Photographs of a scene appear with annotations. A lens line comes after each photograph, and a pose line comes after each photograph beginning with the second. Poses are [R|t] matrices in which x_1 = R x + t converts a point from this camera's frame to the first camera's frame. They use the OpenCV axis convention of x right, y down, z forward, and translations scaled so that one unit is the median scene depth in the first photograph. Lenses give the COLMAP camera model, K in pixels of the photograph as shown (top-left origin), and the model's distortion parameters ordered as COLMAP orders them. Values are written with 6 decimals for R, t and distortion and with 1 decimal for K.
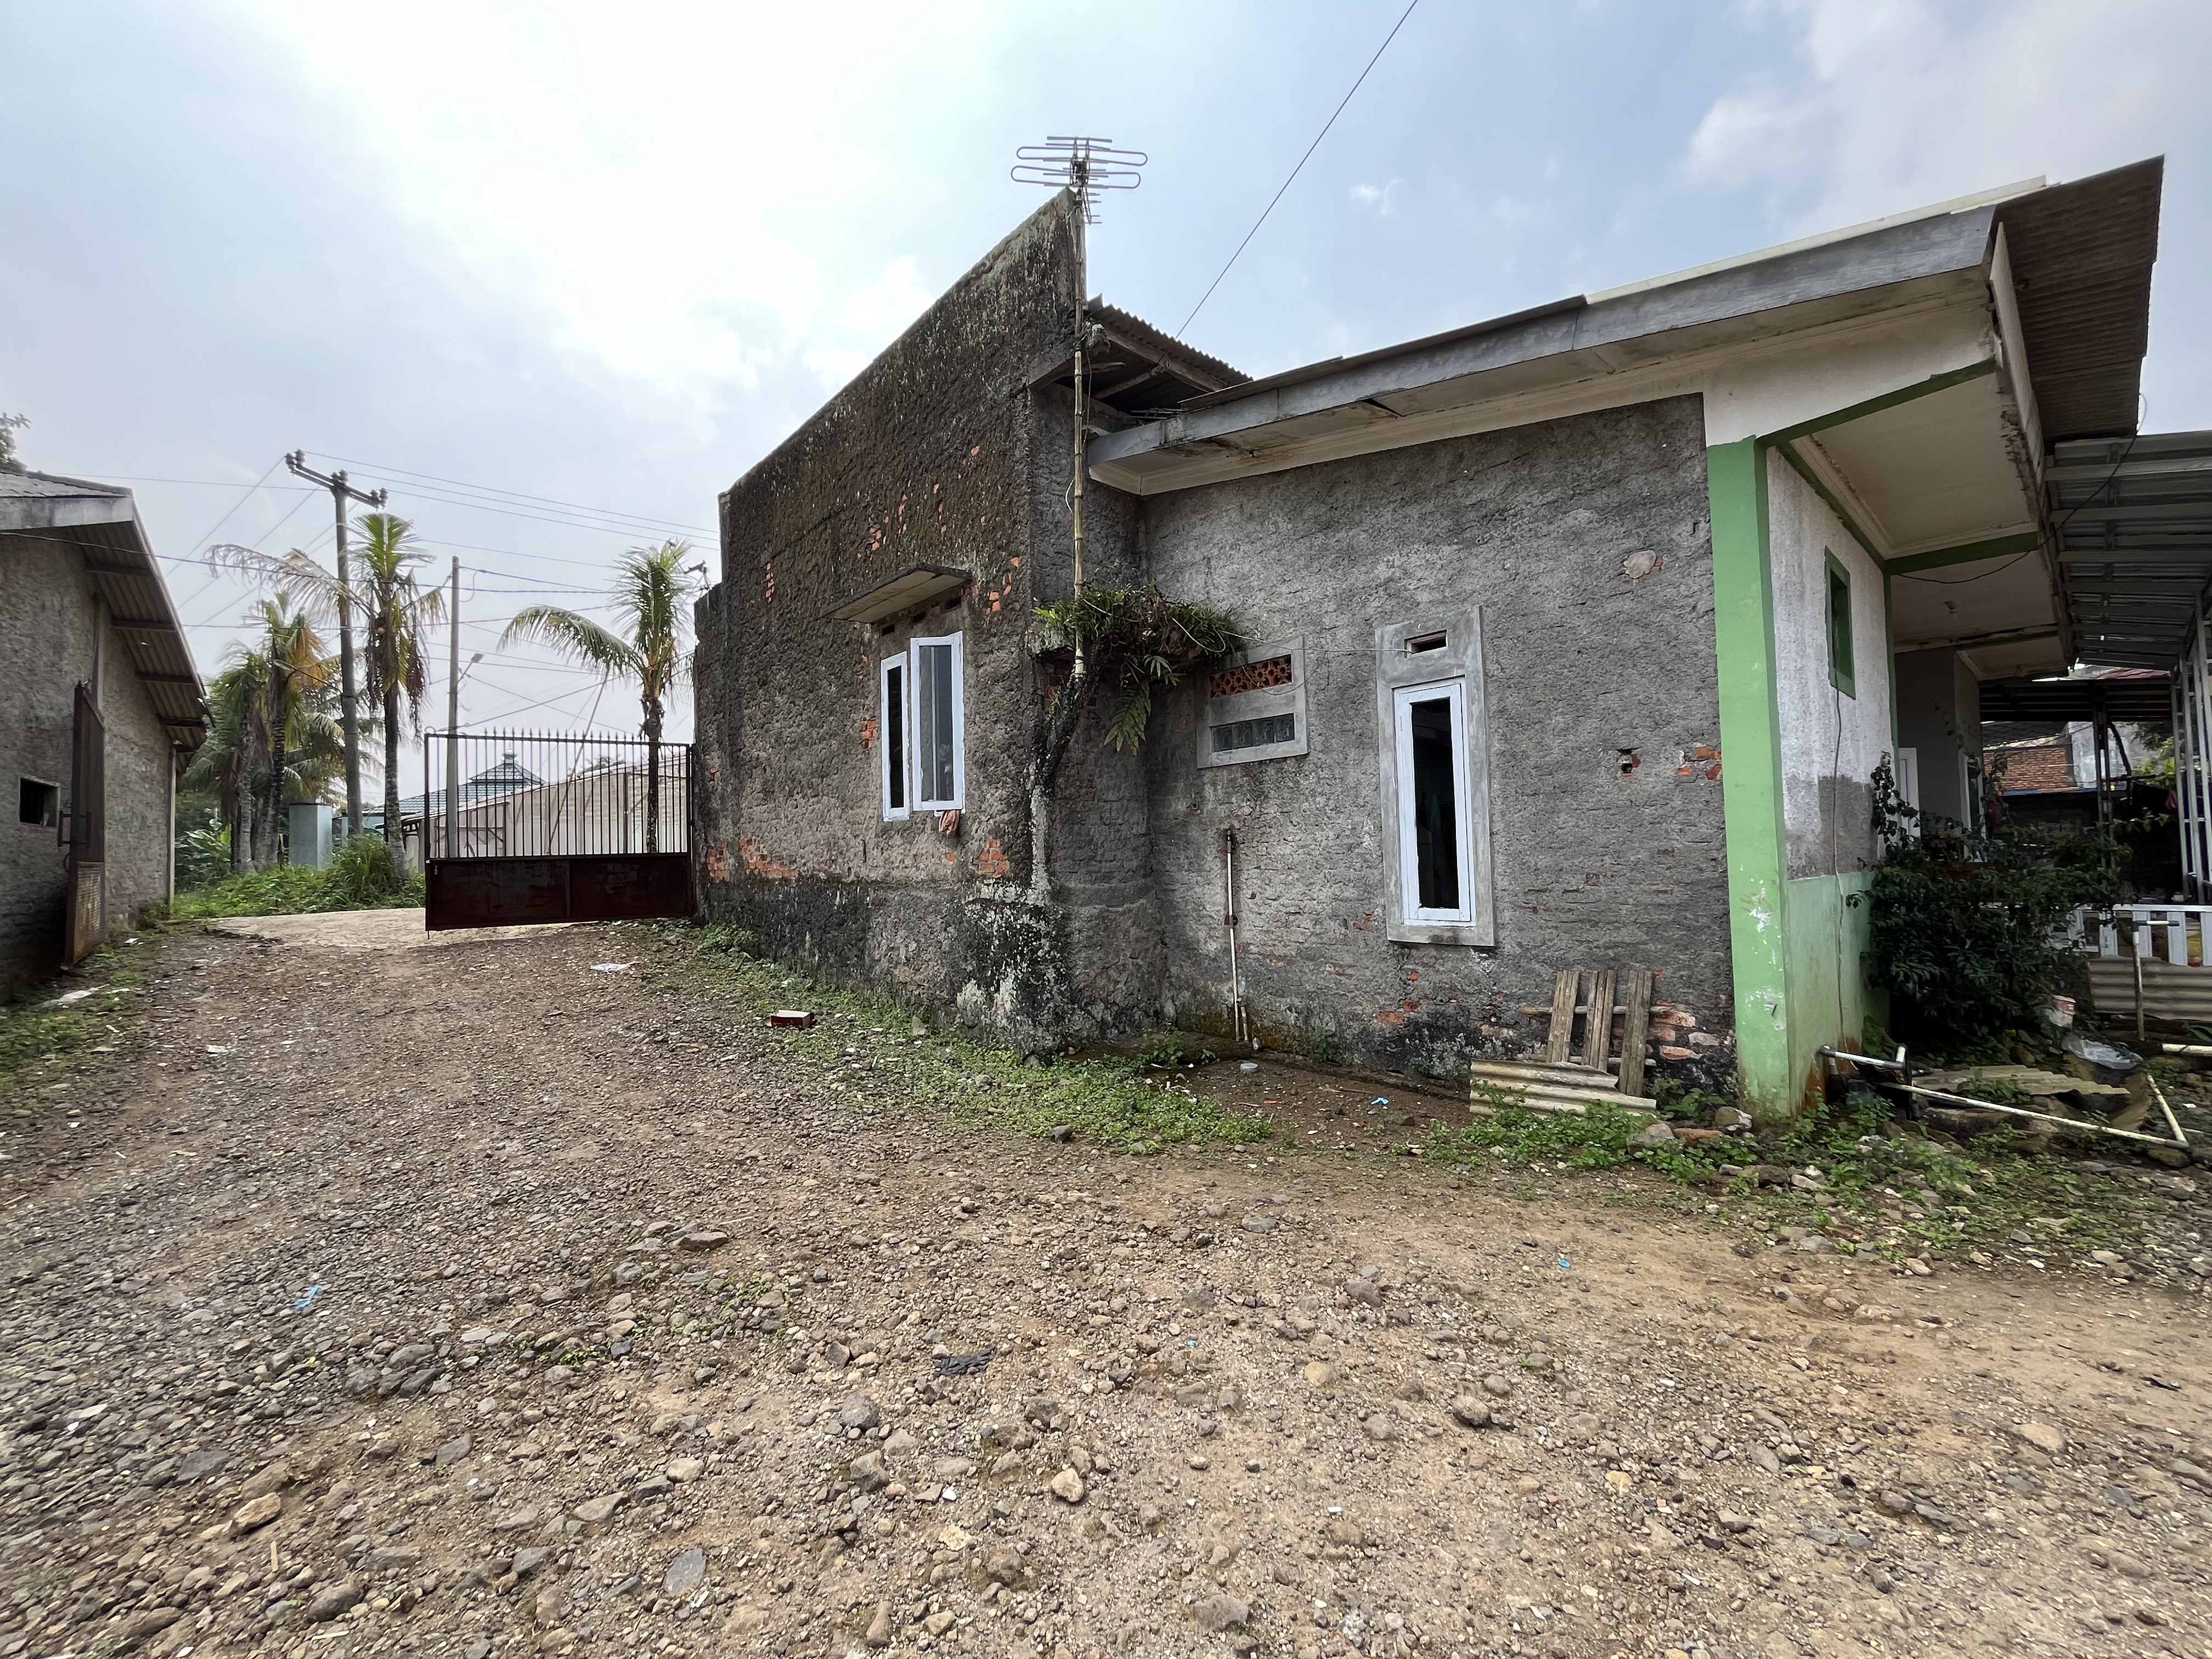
lens RADIAL K [[898.5, 0, 1106.0], [0, 898.5, 829.5], [0, 0, 1]] dist [-0.000764, -0.000273]
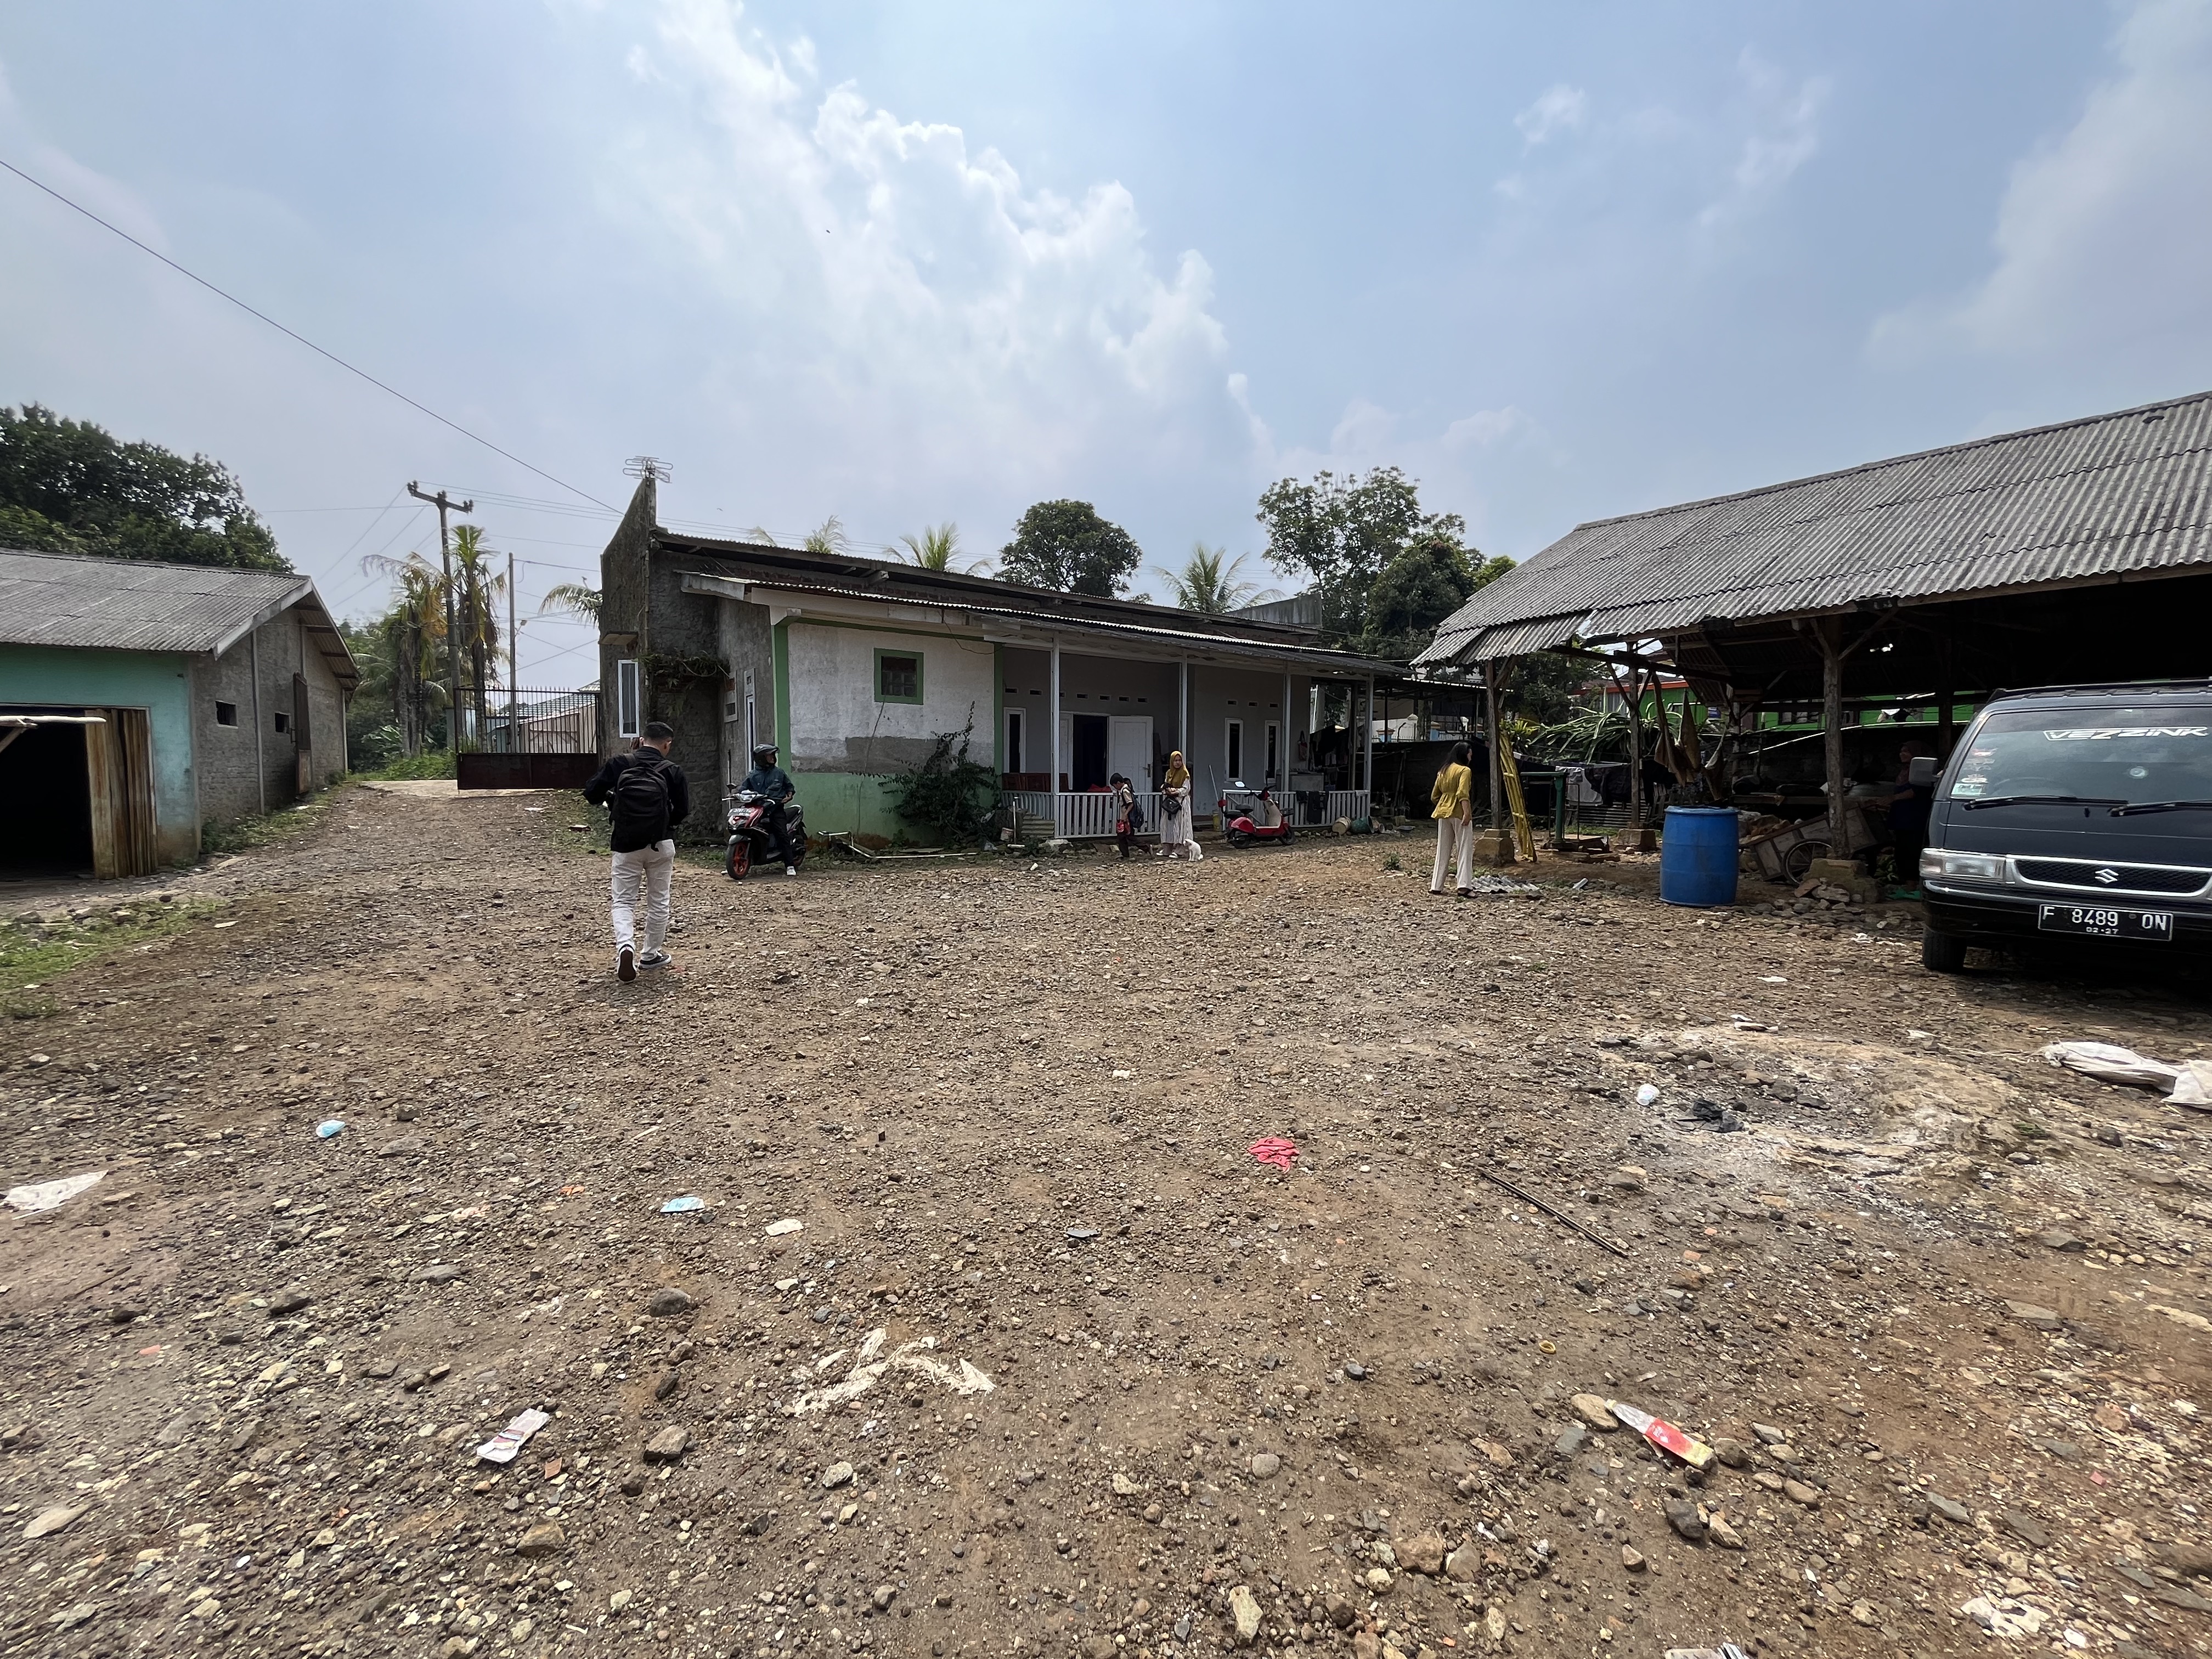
lens RADIAL K [[898.5, 0, 1106.0], [0, 898.5, 829.5], [0, 0, 1]] dist [-0.000764, -0.000273]
pose [[0.991101, 0.039955, -0.126977, 0.824835], [-0.027375, 0.994679, 0.099318, -0.031316], [0.130269, -0.094958, 0.986921, -0.699210]]
